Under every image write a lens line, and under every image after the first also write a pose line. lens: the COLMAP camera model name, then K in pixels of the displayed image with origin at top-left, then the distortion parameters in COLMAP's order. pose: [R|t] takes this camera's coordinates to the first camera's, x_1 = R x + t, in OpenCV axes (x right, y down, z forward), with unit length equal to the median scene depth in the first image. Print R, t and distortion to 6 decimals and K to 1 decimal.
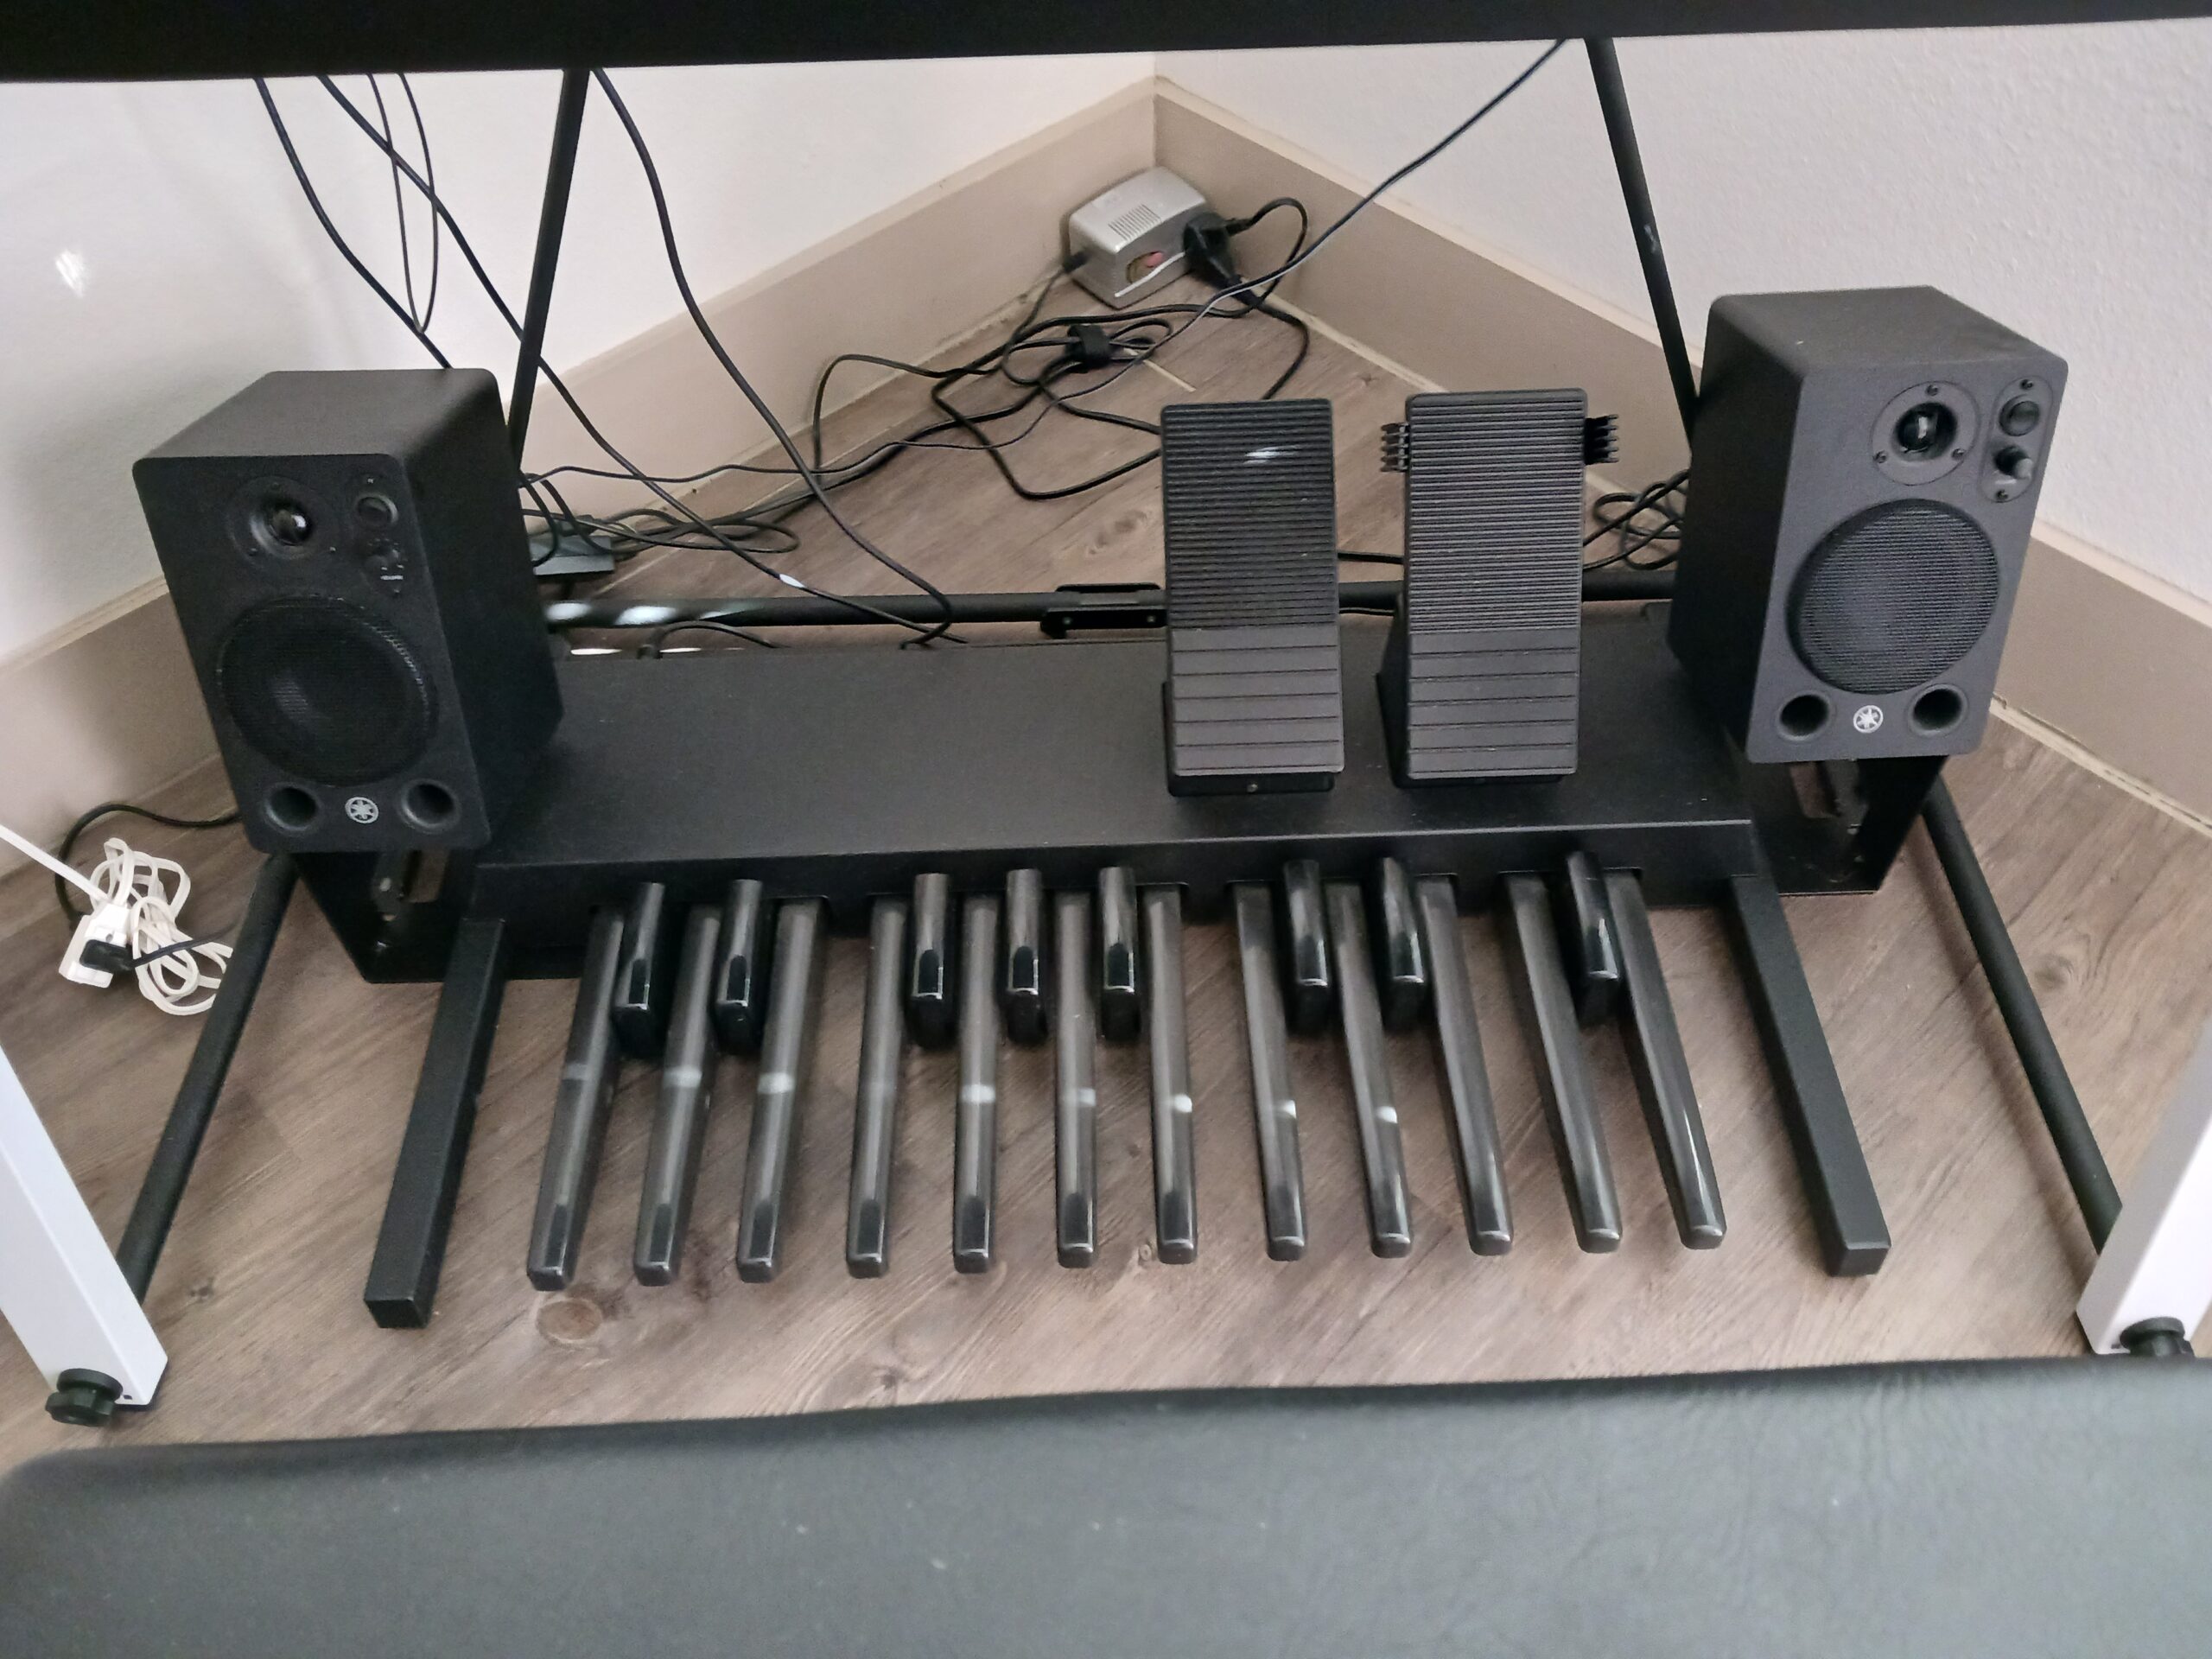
lens RADIAL K [[1712.0, 0, 1109.3], [0, 1712.0, 829.1], [0, 0, 1]] dist [0.030154, -0.055813]
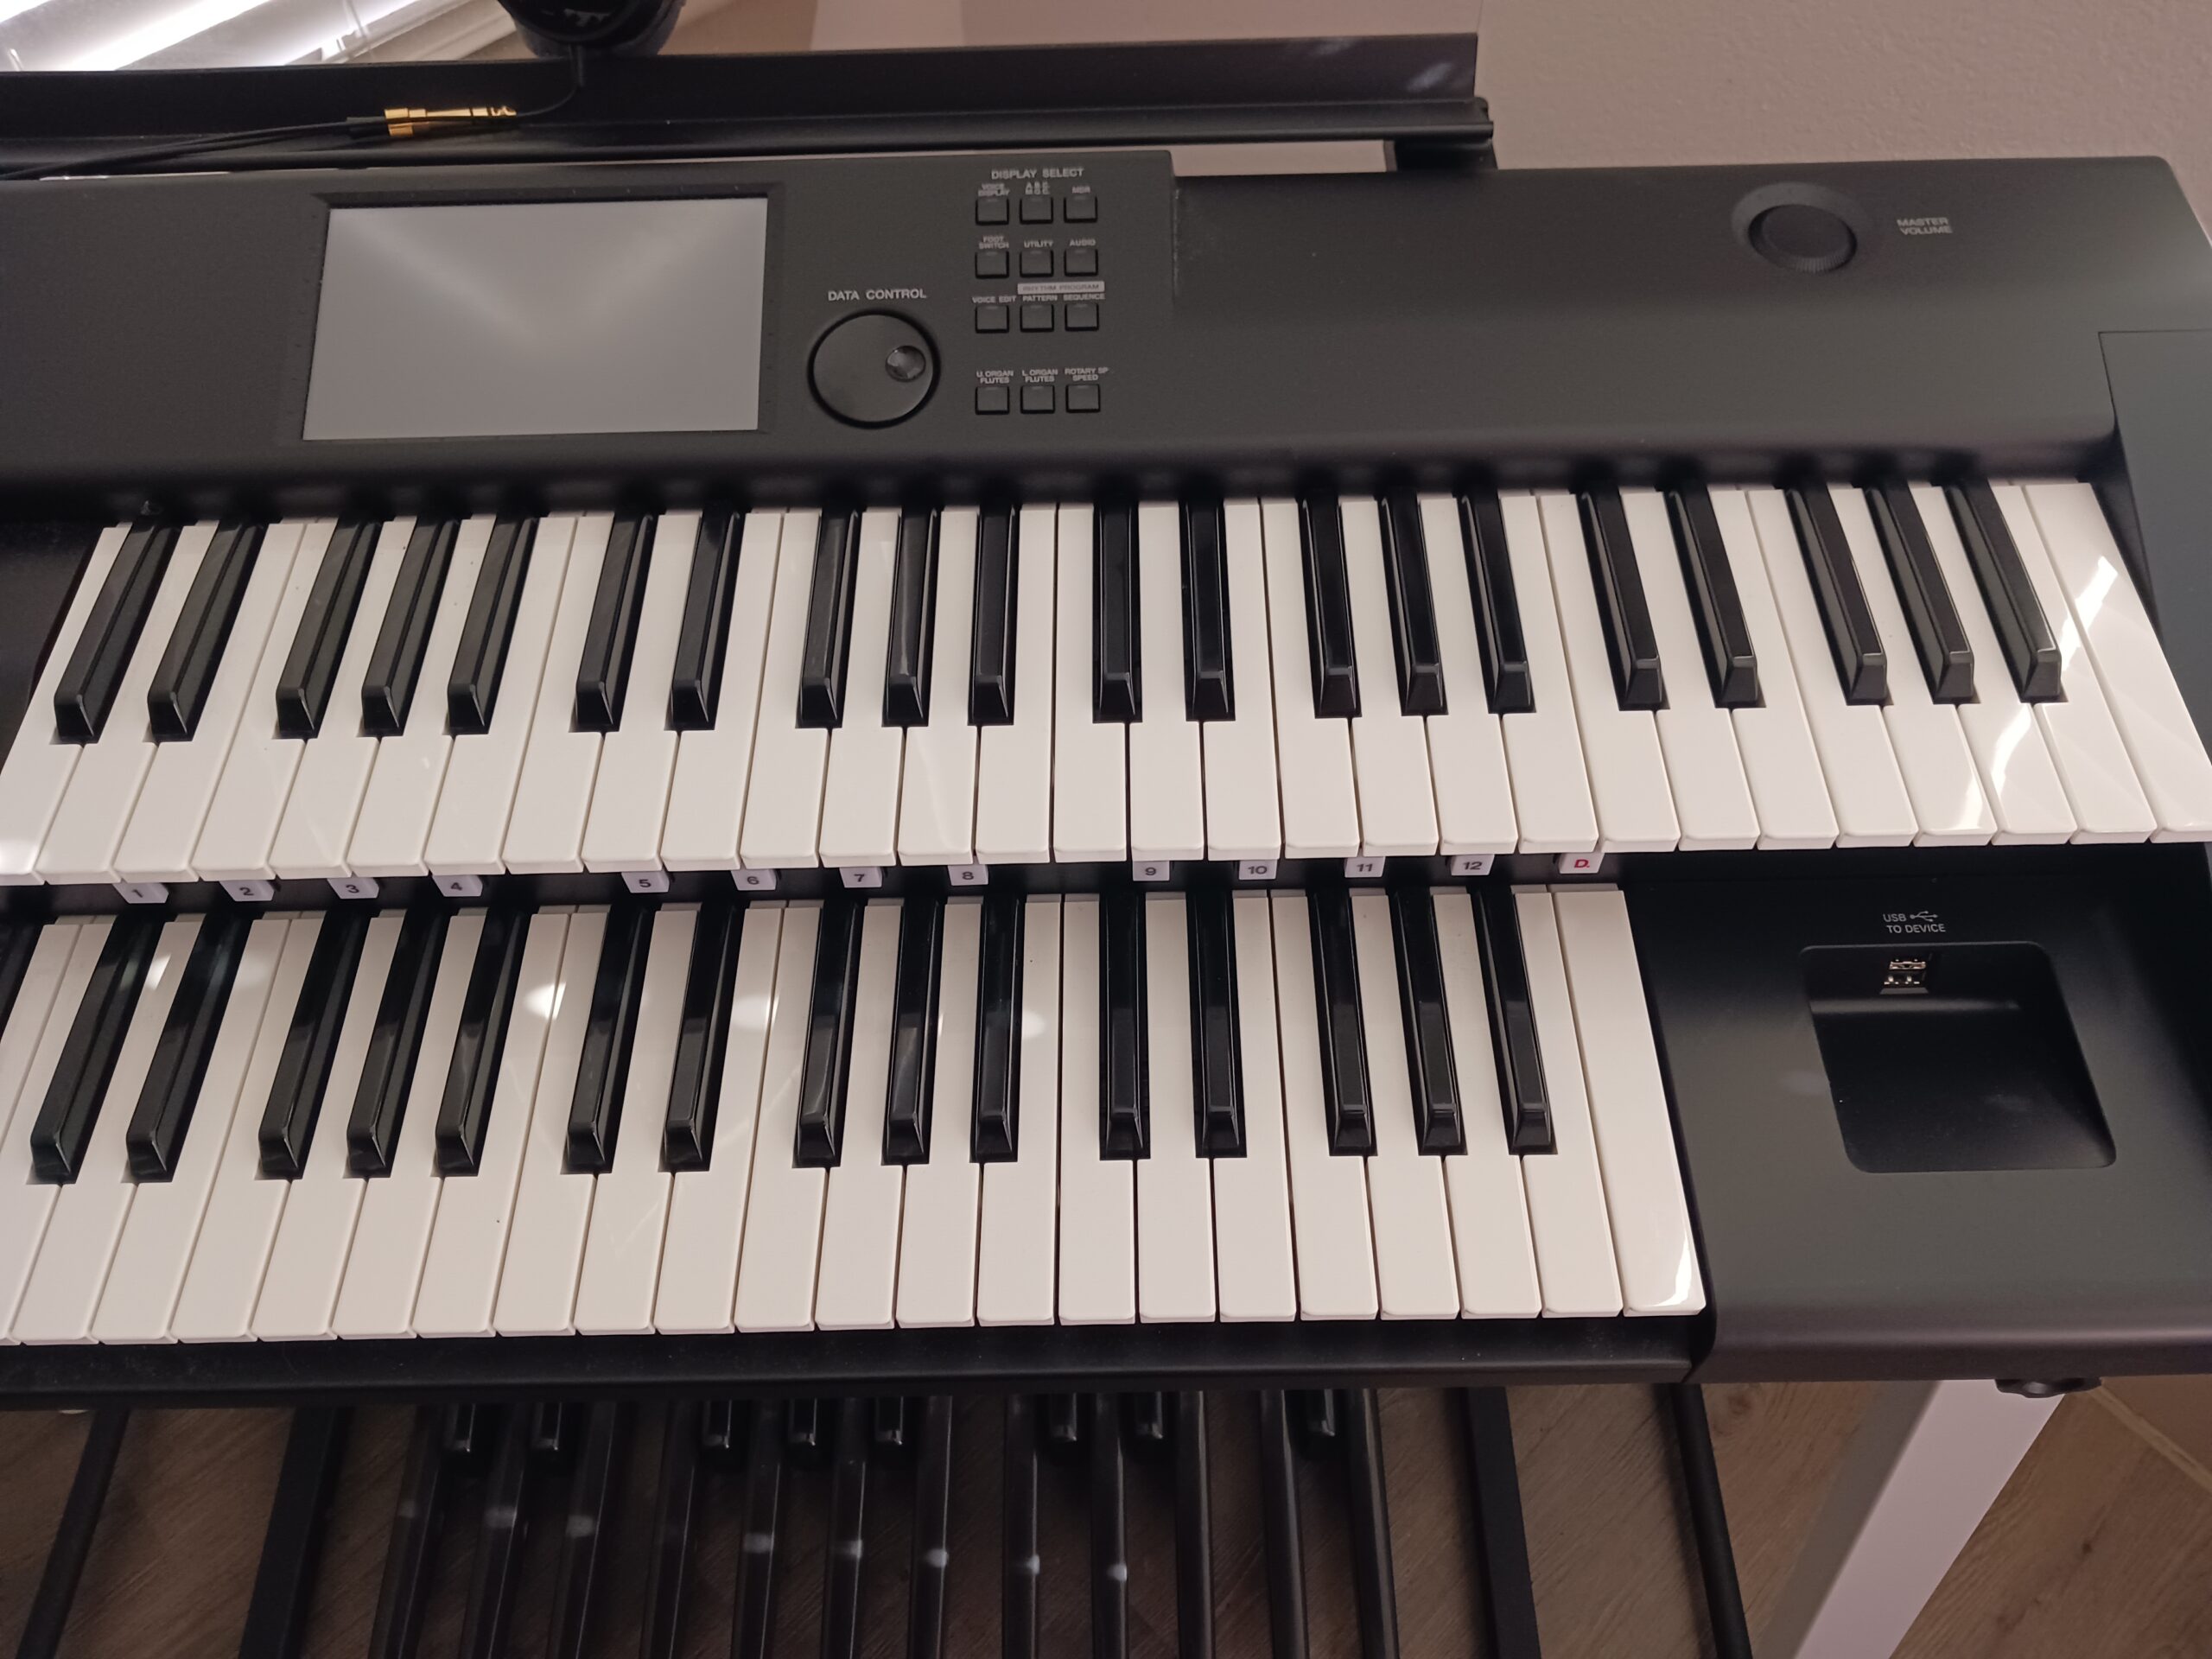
lens RADIAL K [[1712.0, 0, 1122.5], [0, 1712.0, 832.7], [0, 0, 1]] dist [0.030154, -0.055813]
pose [[0.999949, 0.009782, -0.002423, 0.148649], [-0.009539, 0.996295, 0.085471, -0.379727], [0.003251, -0.085444, 0.996338, -0.081751]]
